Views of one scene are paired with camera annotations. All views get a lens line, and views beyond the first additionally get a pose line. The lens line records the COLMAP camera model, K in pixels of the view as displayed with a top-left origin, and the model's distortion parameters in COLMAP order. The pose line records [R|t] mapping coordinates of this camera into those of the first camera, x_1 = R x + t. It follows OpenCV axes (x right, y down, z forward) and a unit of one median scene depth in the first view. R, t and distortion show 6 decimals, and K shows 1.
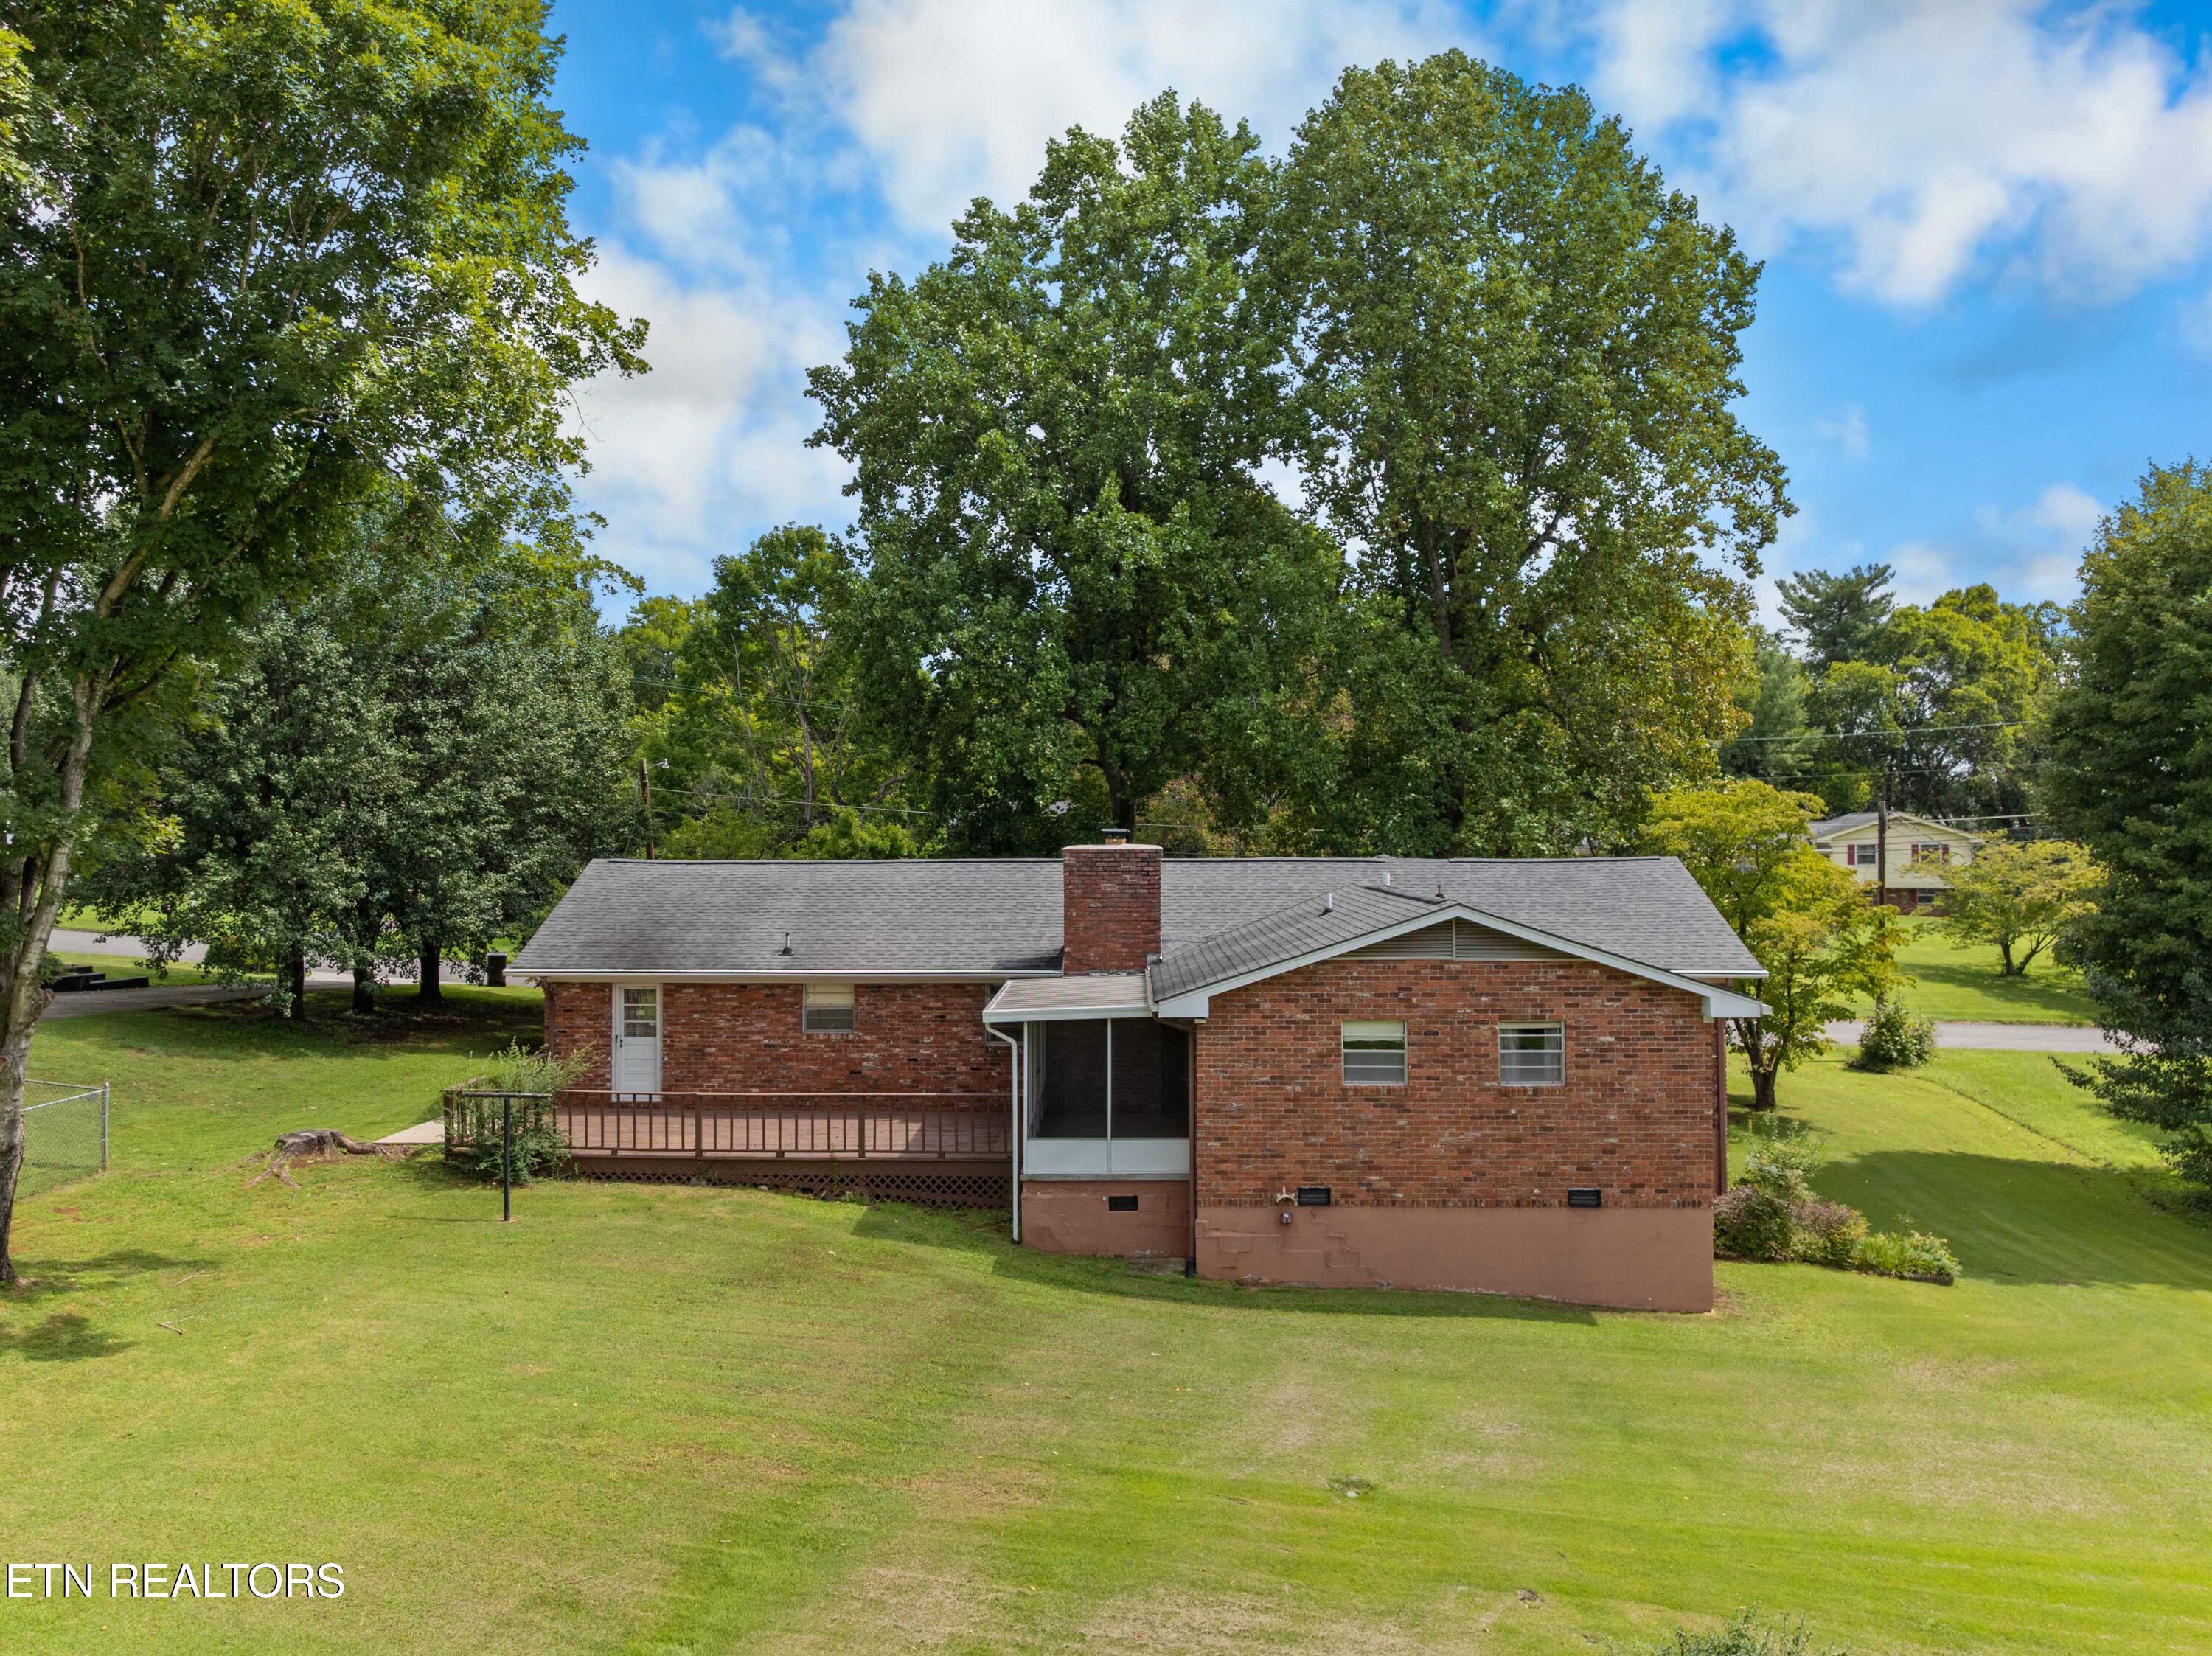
lens RADIAL K [[1706.7, 0, 1058.4], [0, 1706.7, 779.2], [0, 0, 1]] dist [-0.030140, -0.009364]
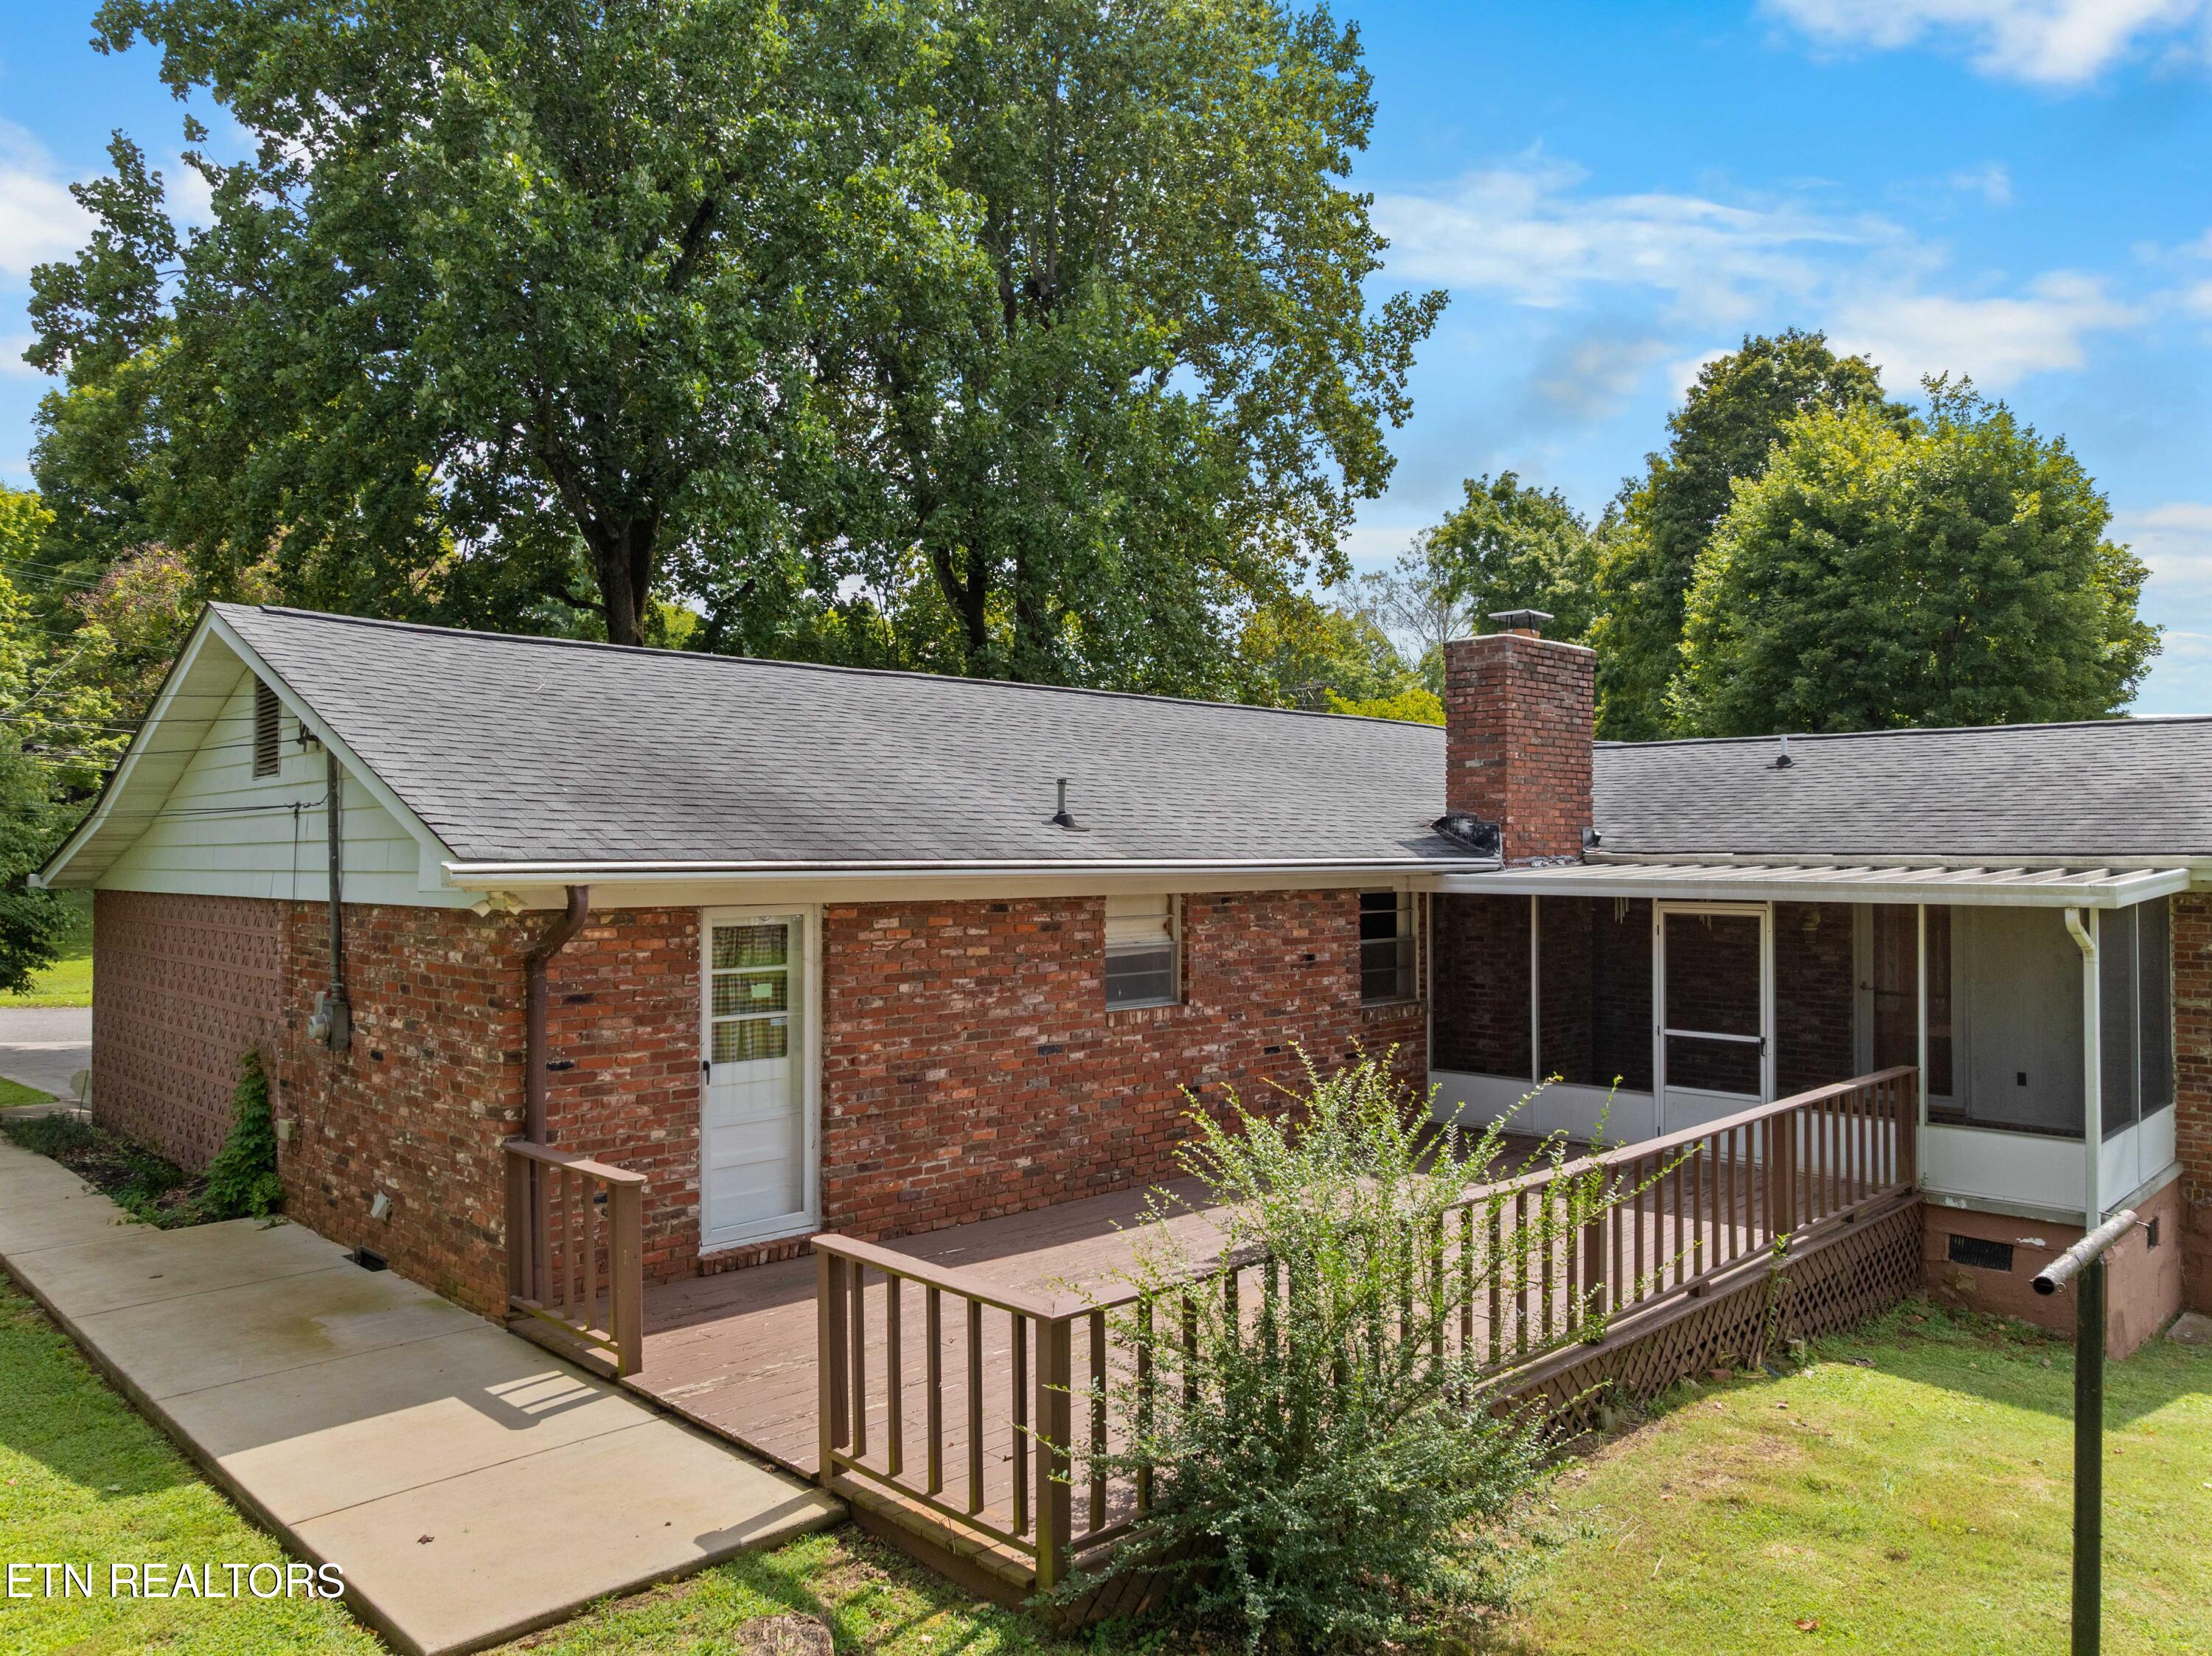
lens RADIAL K [[1562.6, 0, 1118.7], [0, 1562.6, 795.2], [0, 0, 1]] dist [-0.039563, 0.013920]
pose [[0.676662, 0.028644, 0.735737, -0.526633], [-0.026963, 0.999537, -0.014116, 0.120437], [-0.735800, -0.010286, 0.677120, 0.882104]]
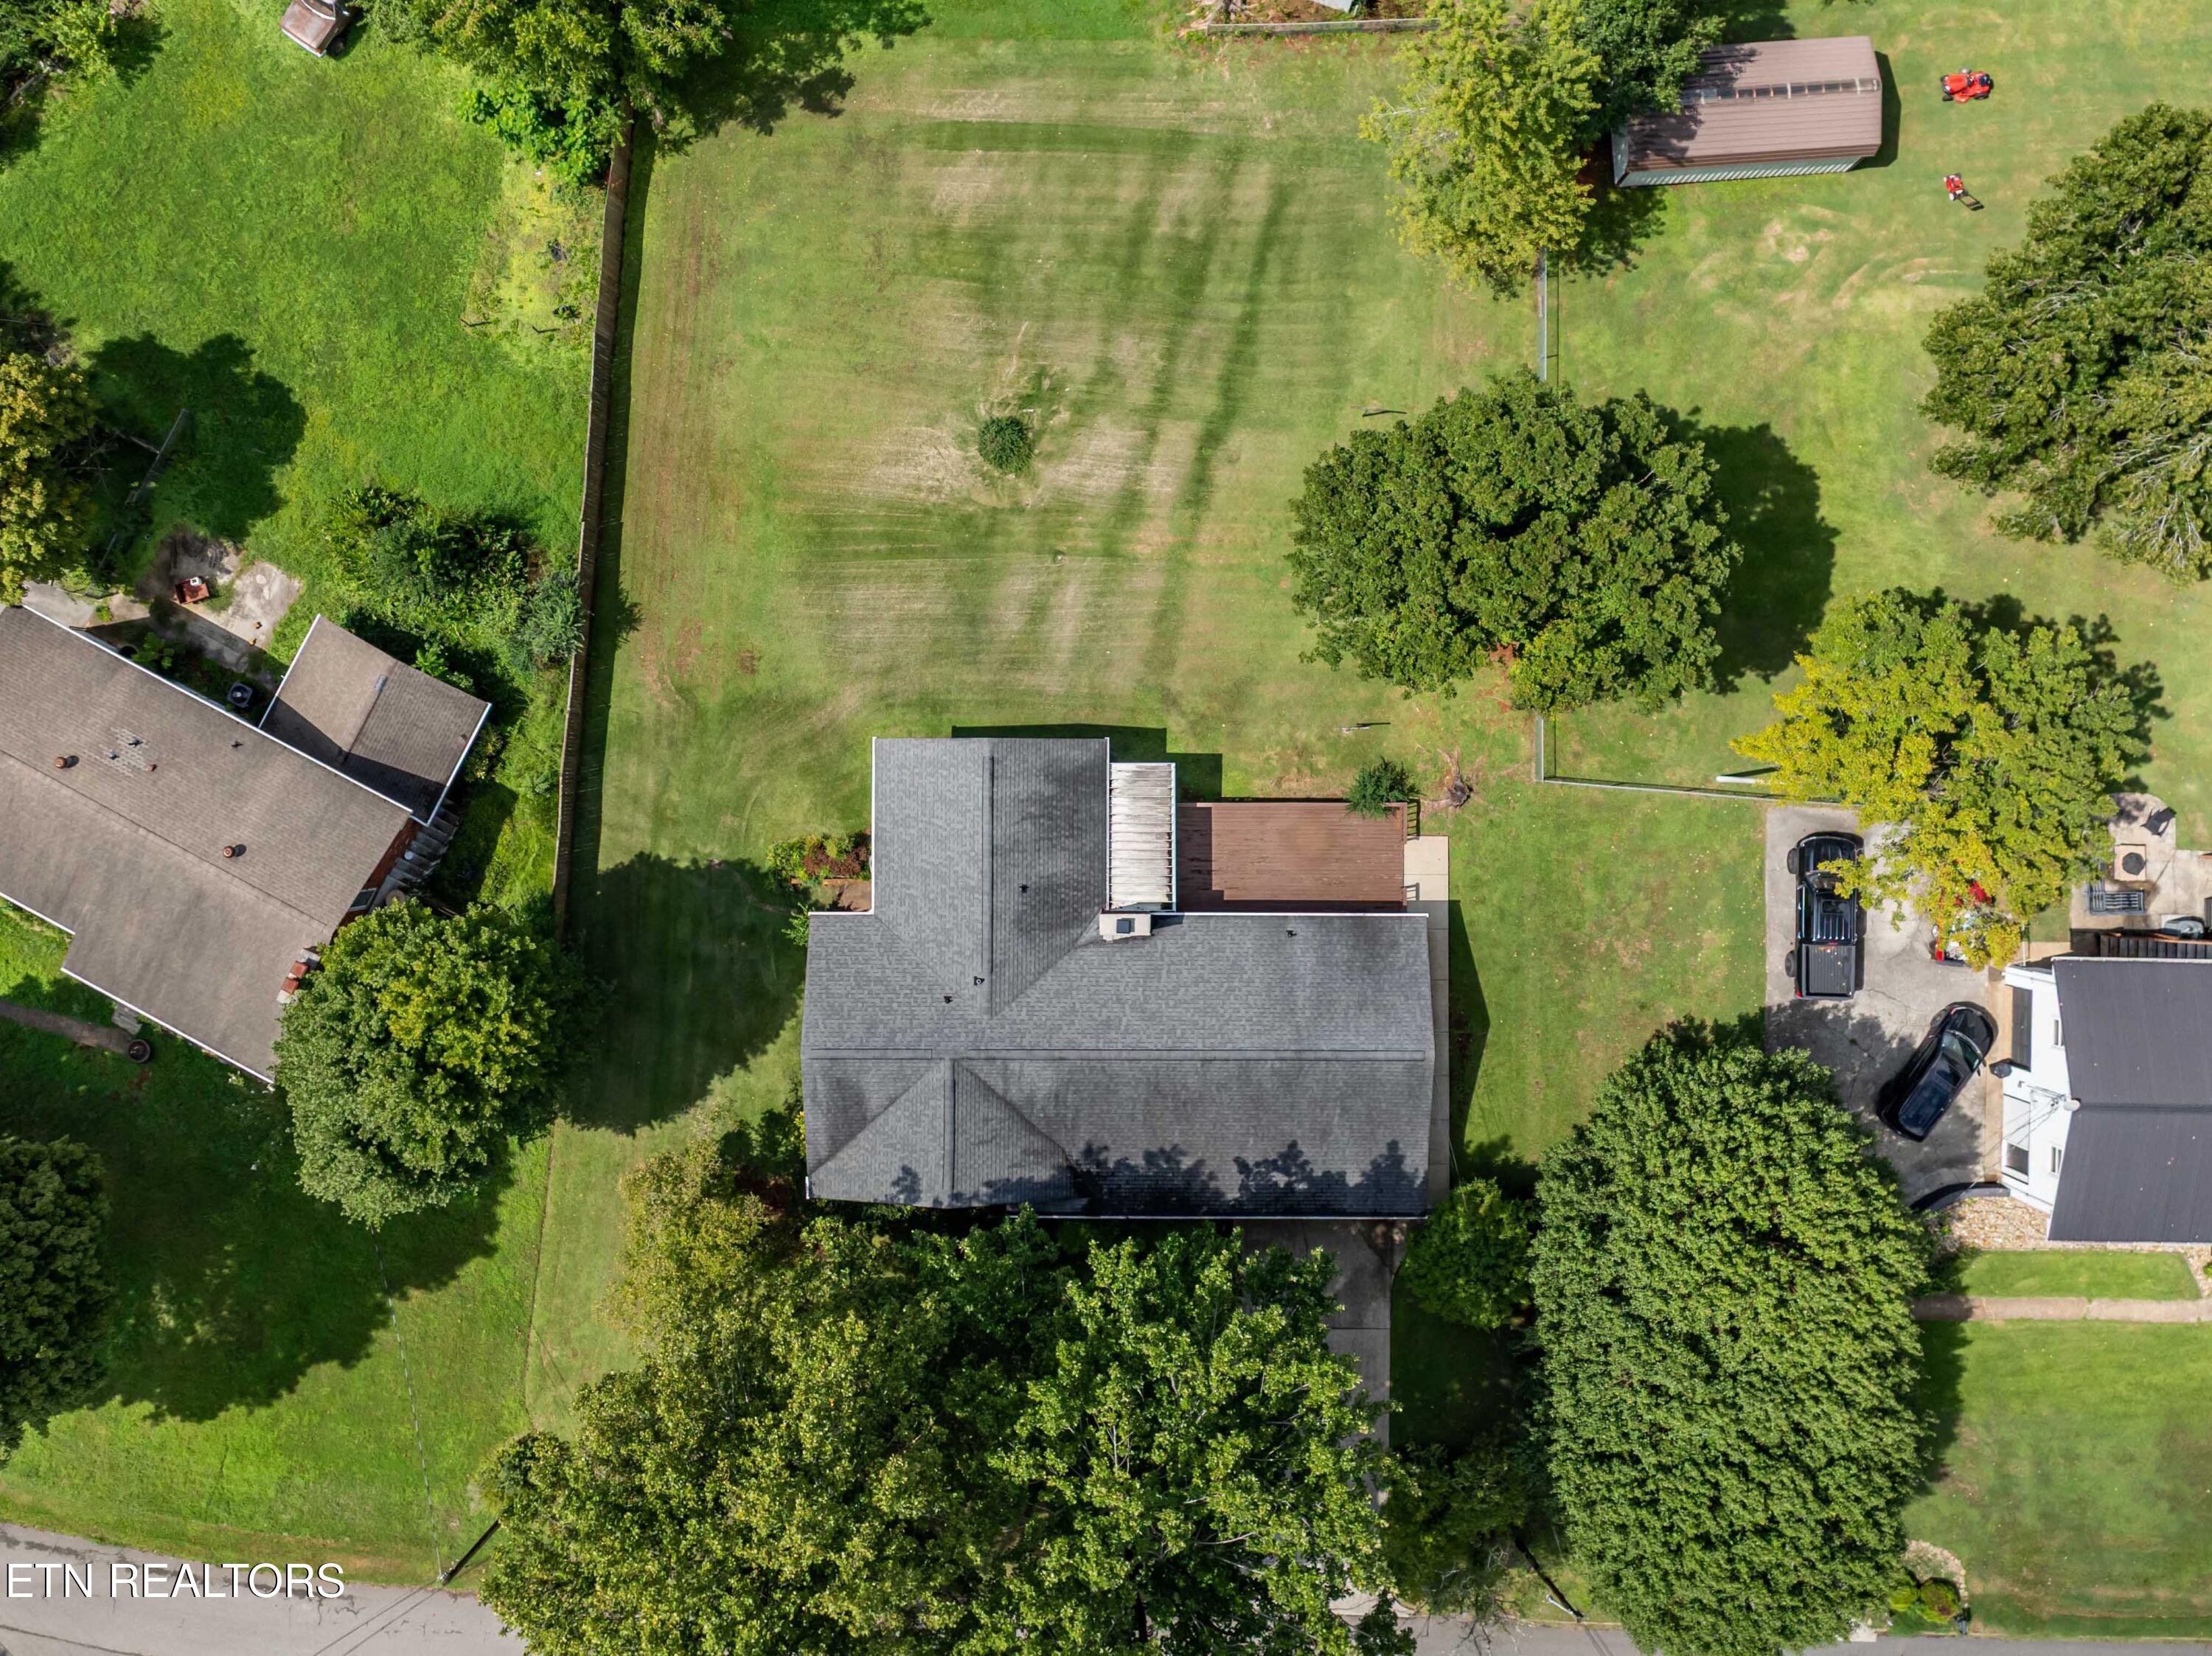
lens RADIAL K [[1857.7, 0, 1087.0], [0, 1857.7, 811.1], [0, 0, 1]] dist [-0.044223, 0.010146]
pose [[-0.999195, 0.039886, 0.004199, 0.073141], [0.005943, 0.043709, 0.999027, -2.488393], [0.039664, 0.998248, -0.043911, 1.145567]]
